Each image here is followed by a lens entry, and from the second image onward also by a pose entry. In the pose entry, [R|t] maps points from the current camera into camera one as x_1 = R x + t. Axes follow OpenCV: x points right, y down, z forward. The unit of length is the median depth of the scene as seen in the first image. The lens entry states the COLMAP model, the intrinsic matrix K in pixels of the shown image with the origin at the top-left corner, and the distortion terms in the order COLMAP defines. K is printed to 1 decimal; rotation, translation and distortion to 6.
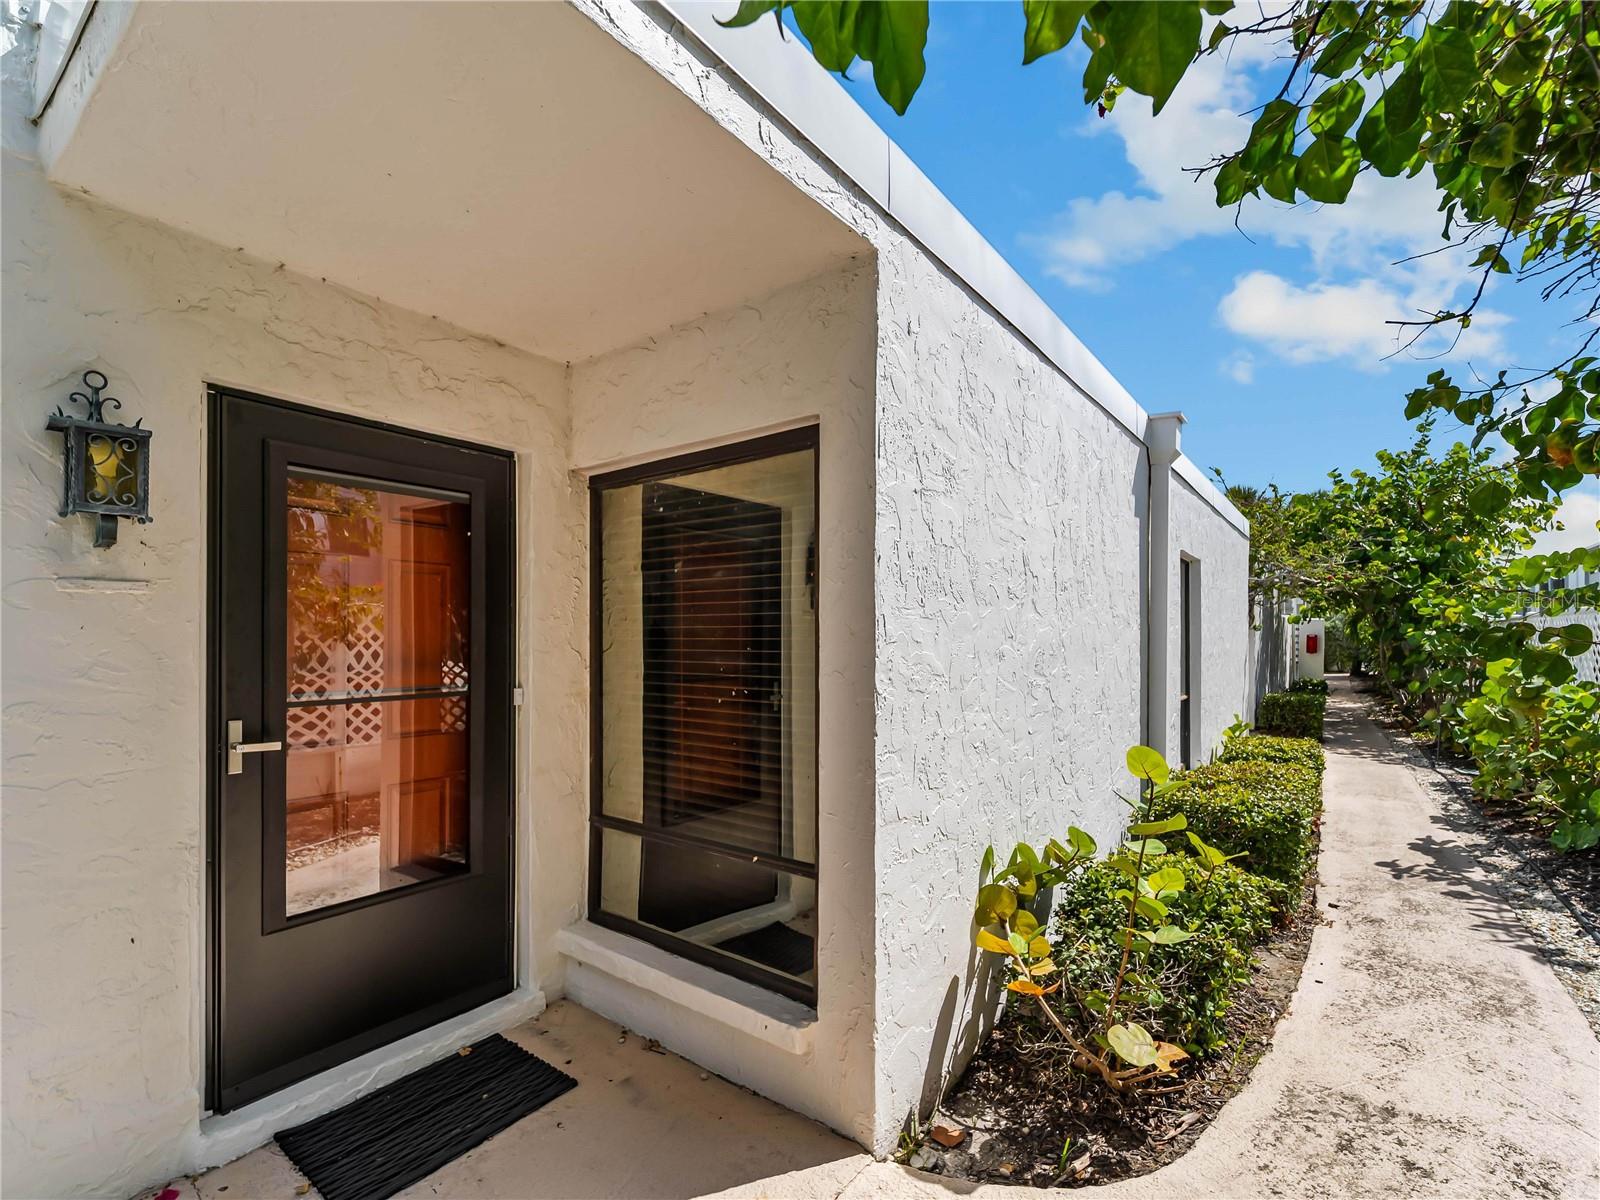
lens RADIAL K [[731.9, 0, 794.8], [0, 731.9, 623.5], [0, 0, 1]] dist [-0.001191, -0.000302]
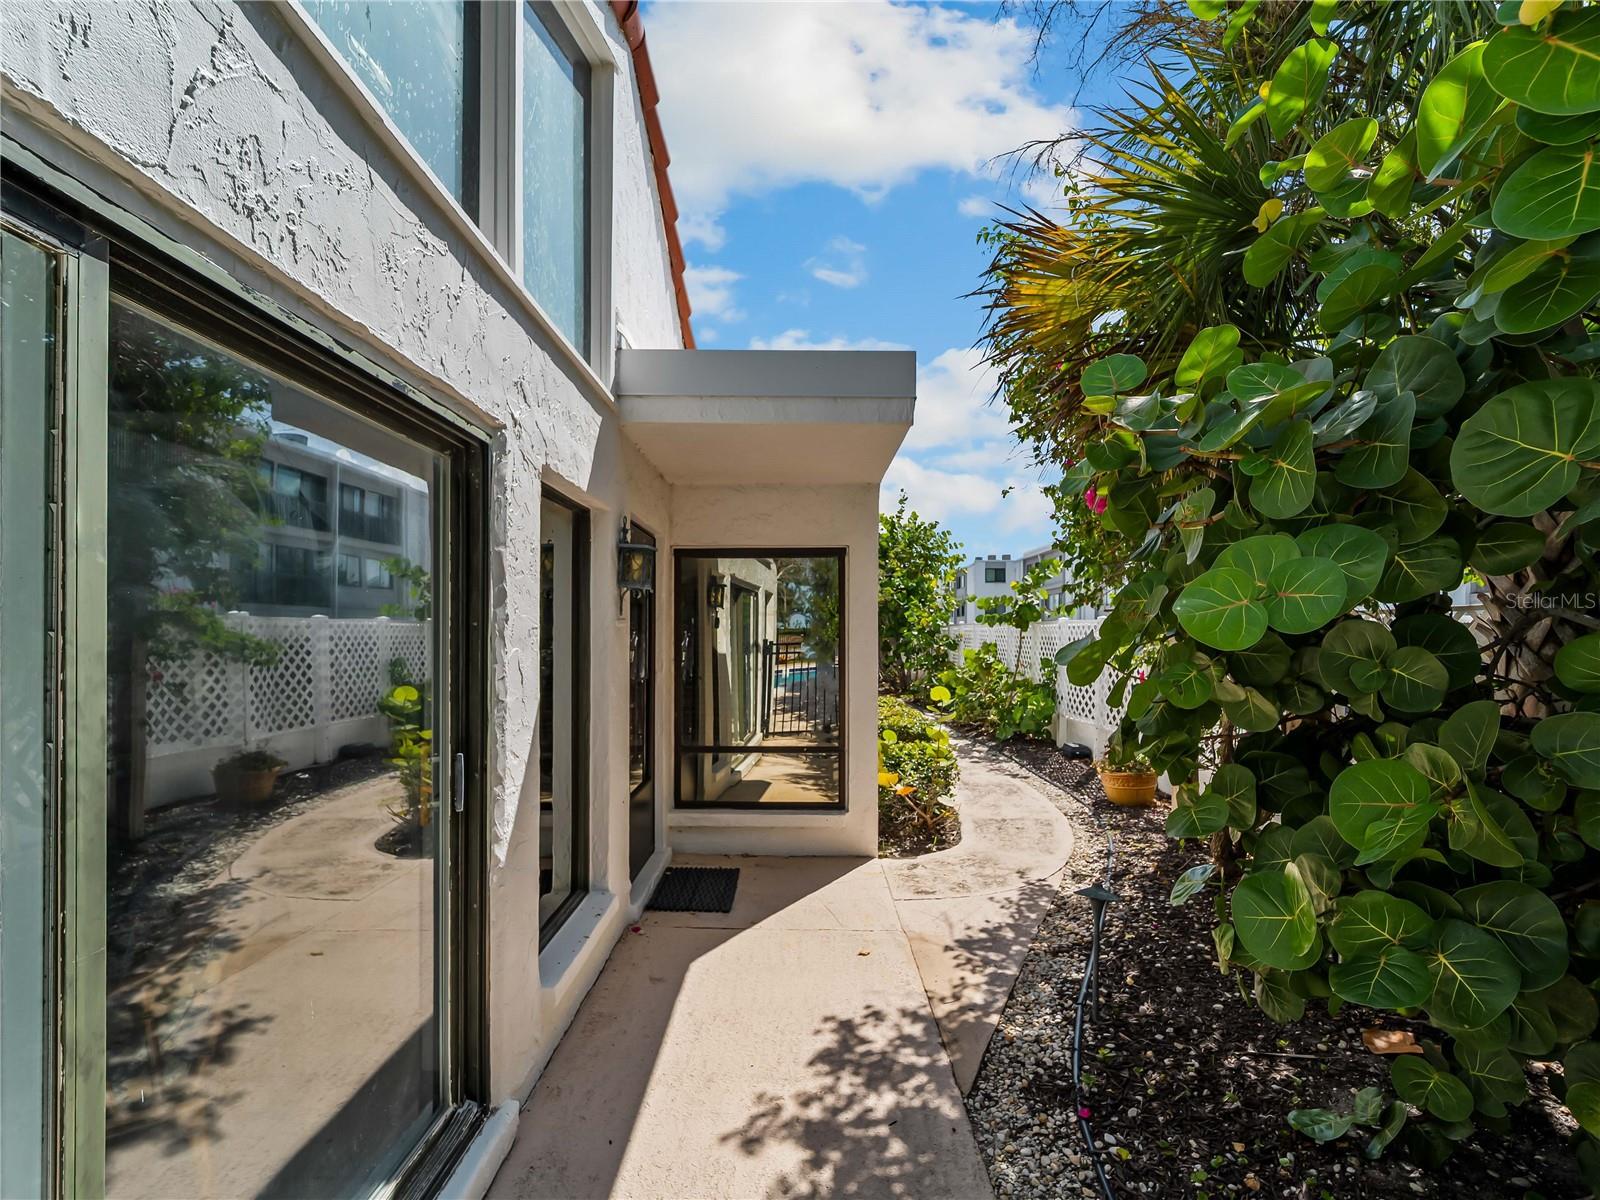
lens RADIAL K [[731.9, 0, 796.4], [0, 731.9, 611.7], [0, 0, 1]] dist [-0.001191, -0.000302]
pose [[0.804291, 0.020724, 0.593874, -1.430811], [-0.017493, 0.999784, -0.011197, -0.055659], [-0.593978, -0.001383, 0.804480, -0.725382]]
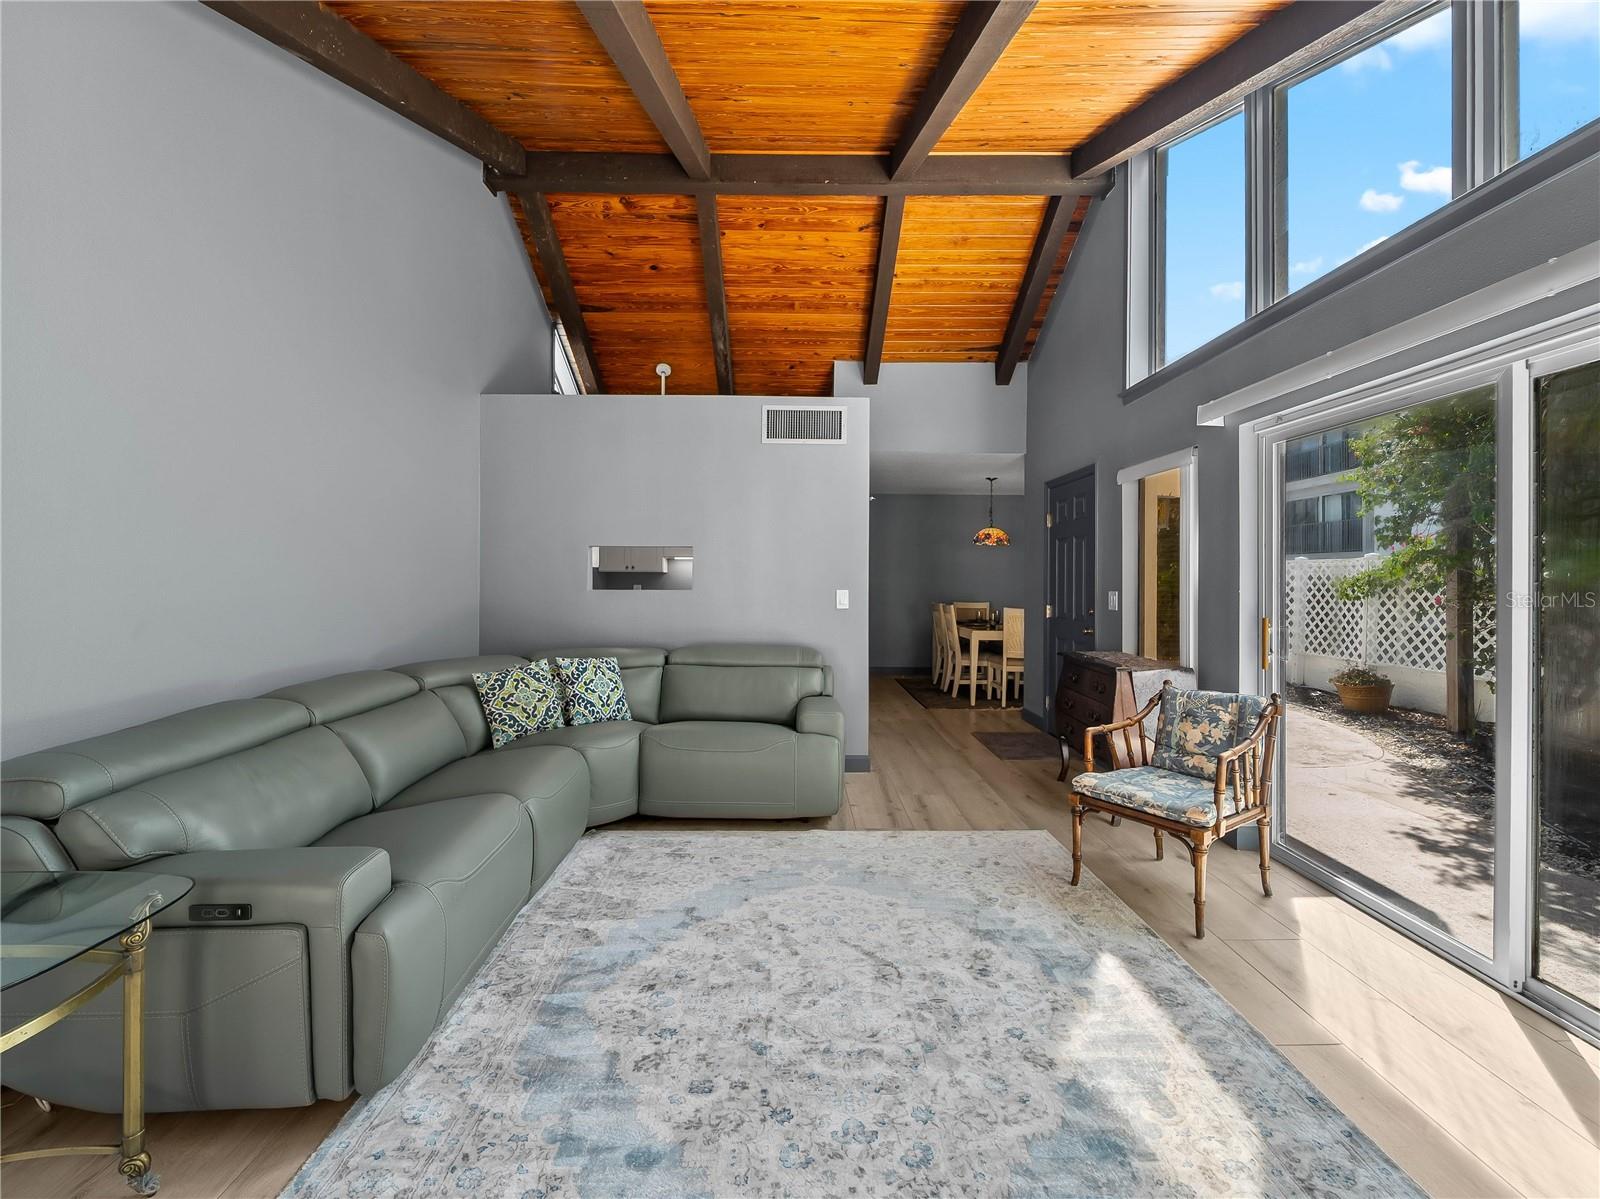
lens RADIAL K [[731.9, 0, 803.6], [0, 731.9, 583.1], [0, 0, 1]] dist [-0.001191, -0.000302]
pose [[0.793660, -0.007590, 0.608314, -2.911918], [-0.007747, 0.999715, 0.022581, -0.011791], [-0.608312, -0.022635, 0.793375, -0.266178]]
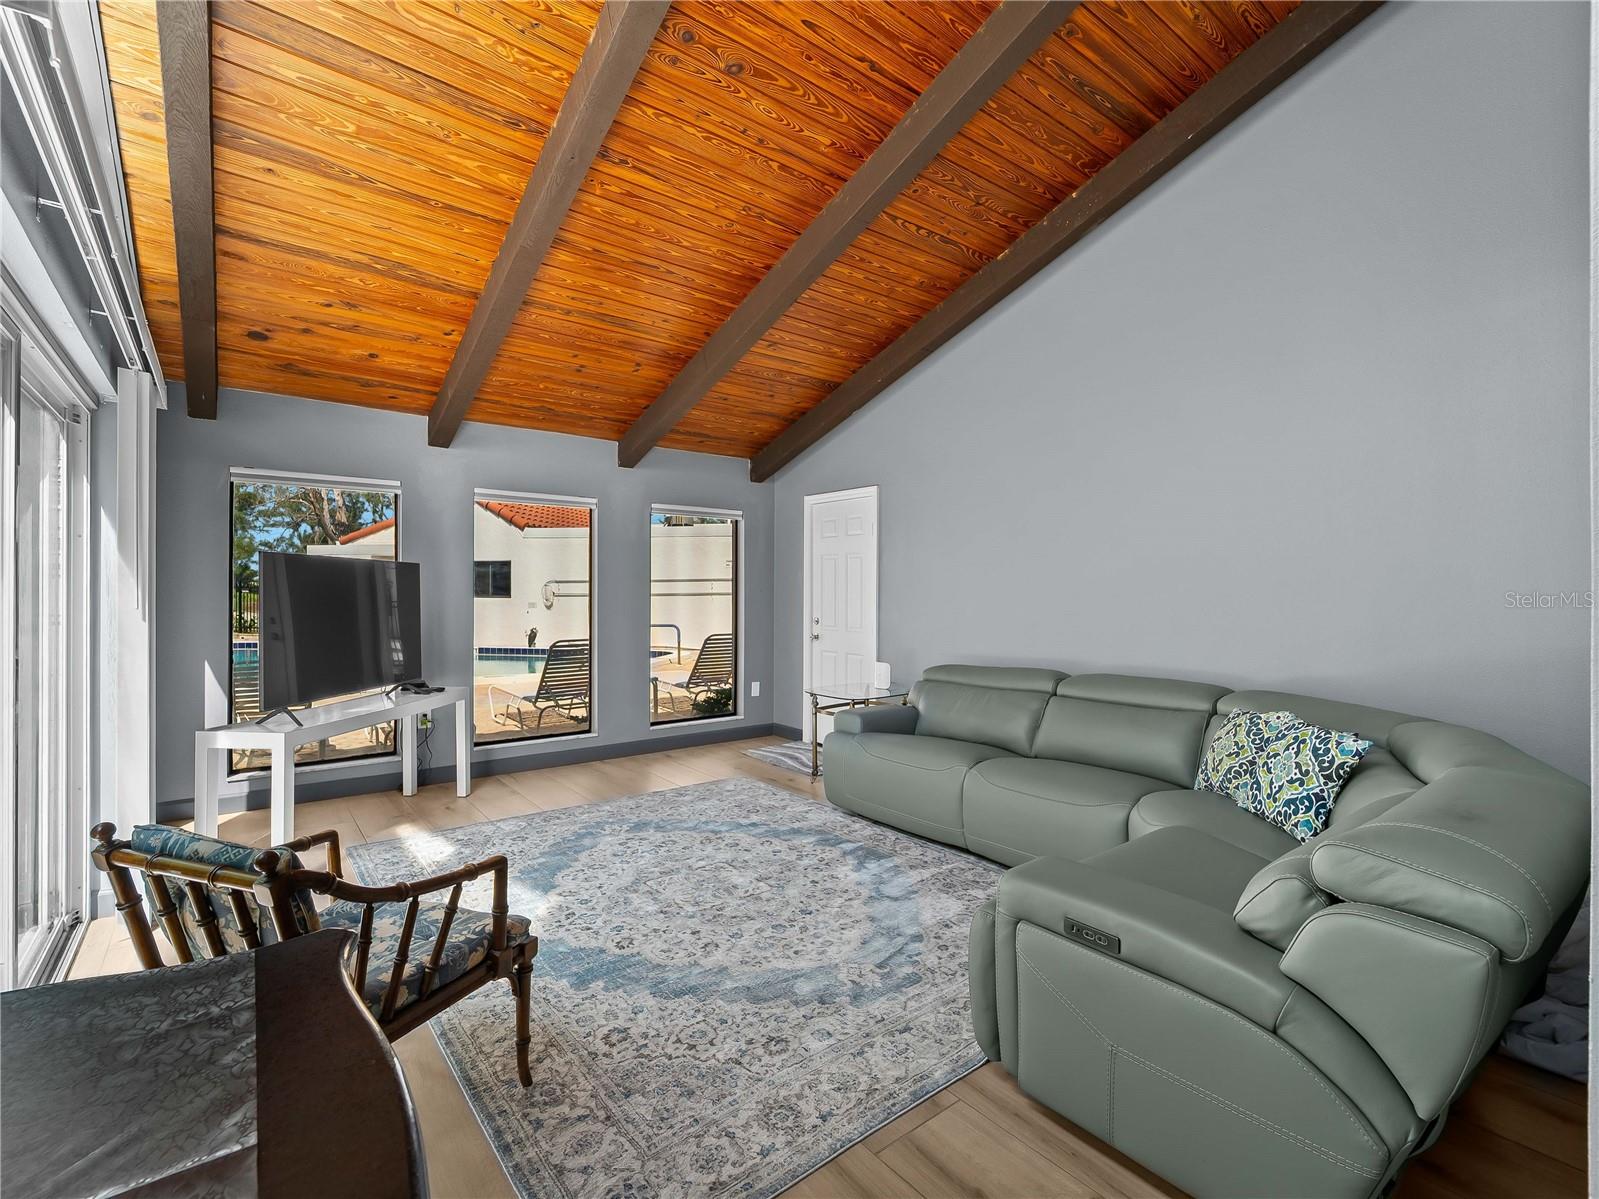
lens RADIAL K [[731.5, 0, 802.0], [0, 731.5, 600.0], [0, 0, 1]] dist [-0.001191, -0.000302]
pose [[-0.262516, -0.001716, -0.964926, -0.912689], [0.010297, 0.999936, -0.004580, 0.025011], [0.964873, -0.011138, -0.262482, 1.058441]]
